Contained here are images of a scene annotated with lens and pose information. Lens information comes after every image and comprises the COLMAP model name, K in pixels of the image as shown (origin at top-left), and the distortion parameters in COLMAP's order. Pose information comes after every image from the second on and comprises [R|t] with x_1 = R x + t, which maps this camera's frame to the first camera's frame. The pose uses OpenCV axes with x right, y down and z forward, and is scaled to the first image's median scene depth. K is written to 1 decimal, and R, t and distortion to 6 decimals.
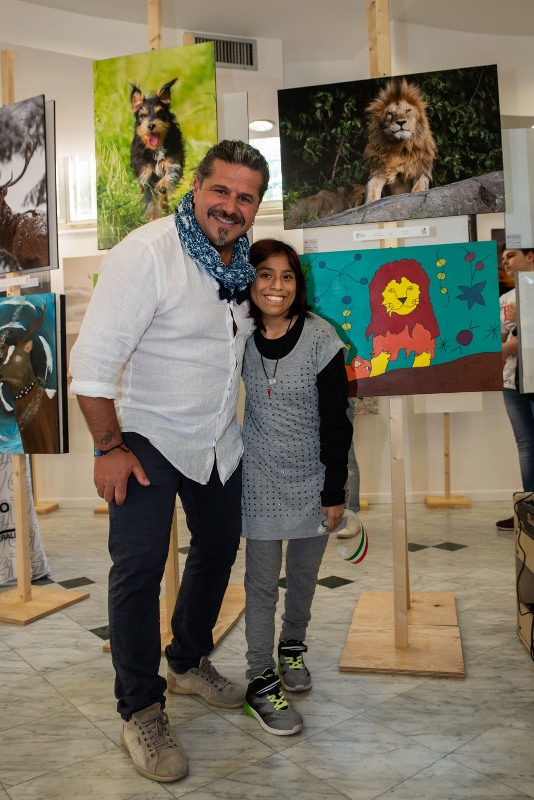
lens RADIAL K [[695.0, 0, 269.9], [0, 695.0, 375.7], [0, 0, 1]] dist [-0.058408, 0.009690]
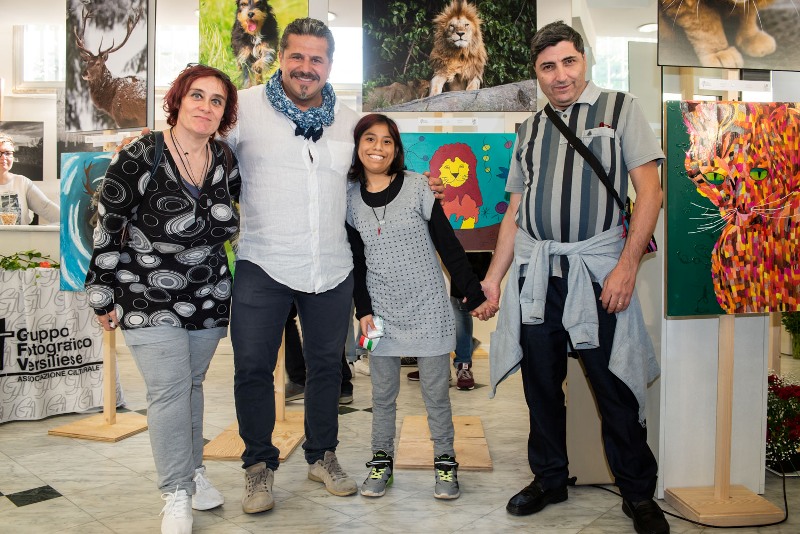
lens RADIAL K [[695.0, 0, 400.0], [0, 695.0, 267.0], [0, 0, 1]] dist [-0.058408, 0.009690]
pose [[0.982646, 0.041303, 0.180835, -0.125385], [-0.043910, 0.998981, 0.010438, 0.047478], [-0.180220, -0.018197, 0.983458, -0.220334]]
